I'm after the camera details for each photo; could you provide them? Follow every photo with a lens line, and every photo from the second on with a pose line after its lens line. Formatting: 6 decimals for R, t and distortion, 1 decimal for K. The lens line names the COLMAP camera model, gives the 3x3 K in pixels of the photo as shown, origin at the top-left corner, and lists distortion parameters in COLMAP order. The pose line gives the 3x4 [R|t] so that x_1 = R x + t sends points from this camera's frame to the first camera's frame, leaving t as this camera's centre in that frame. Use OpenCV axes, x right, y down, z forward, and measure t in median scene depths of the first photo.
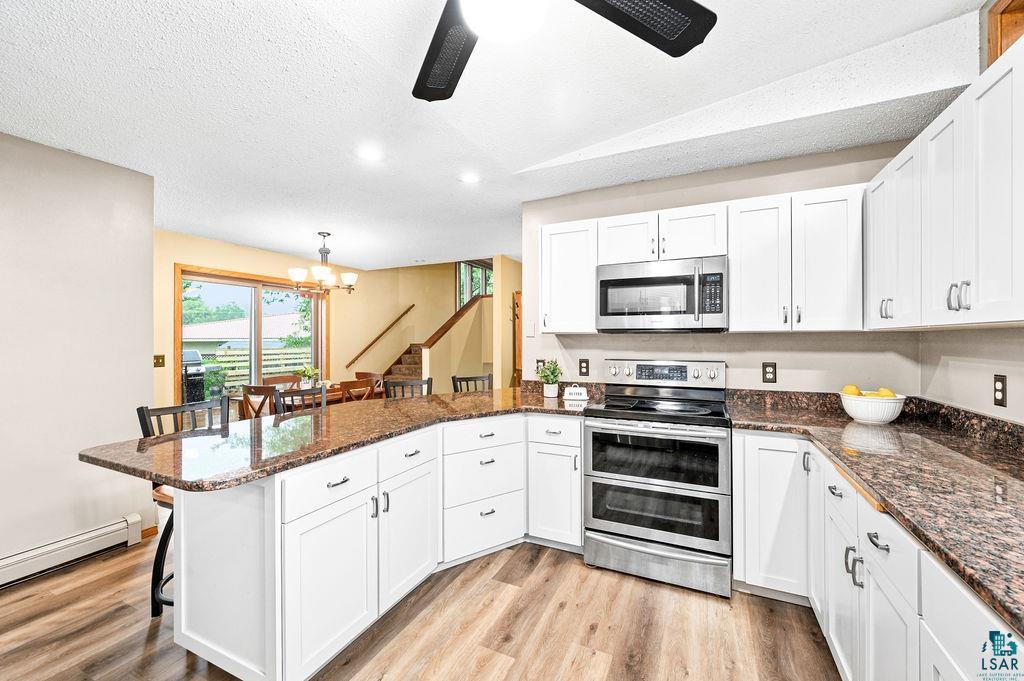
lens RADIAL K [[405.8, 0, 505.9], [0, 405.8, 339.3], [0, 0, 1]] dist [-0.001624, 0.000417]
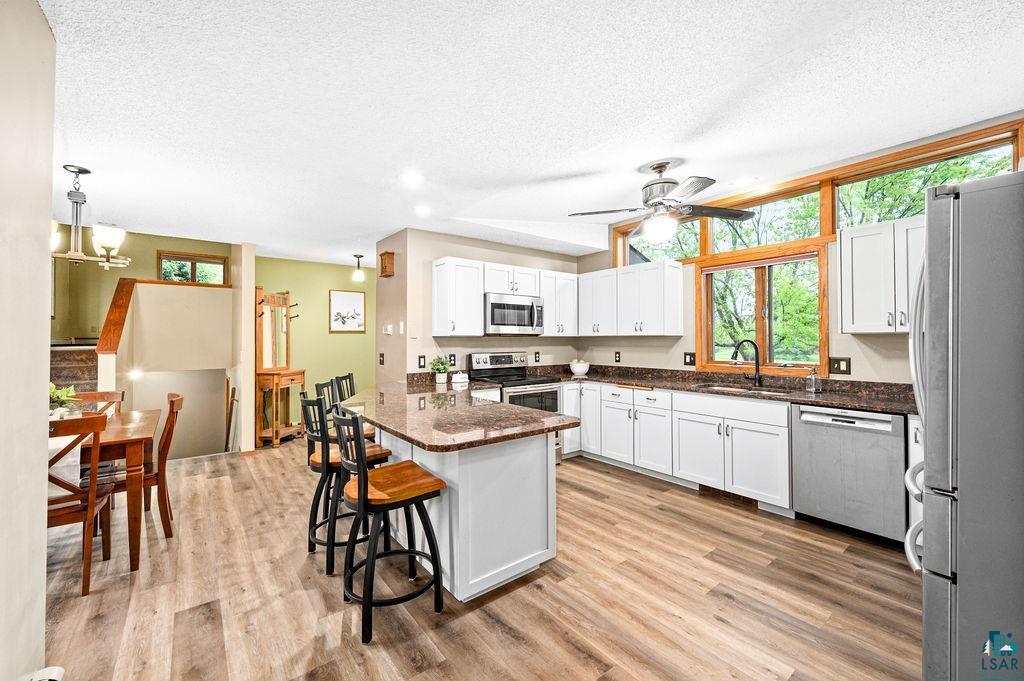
lens RADIAL K [[405.8, 0, 511.5], [0, 405.8, 335.1], [0, 0, 1]] dist [-0.001624, 0.000417]
pose [[0.448624, 0.010100, 0.893663, -1.139736], [-0.001203, 0.999942, -0.010697, -0.003082], [-0.893720, 0.003724, 0.448610, 0.217203]]
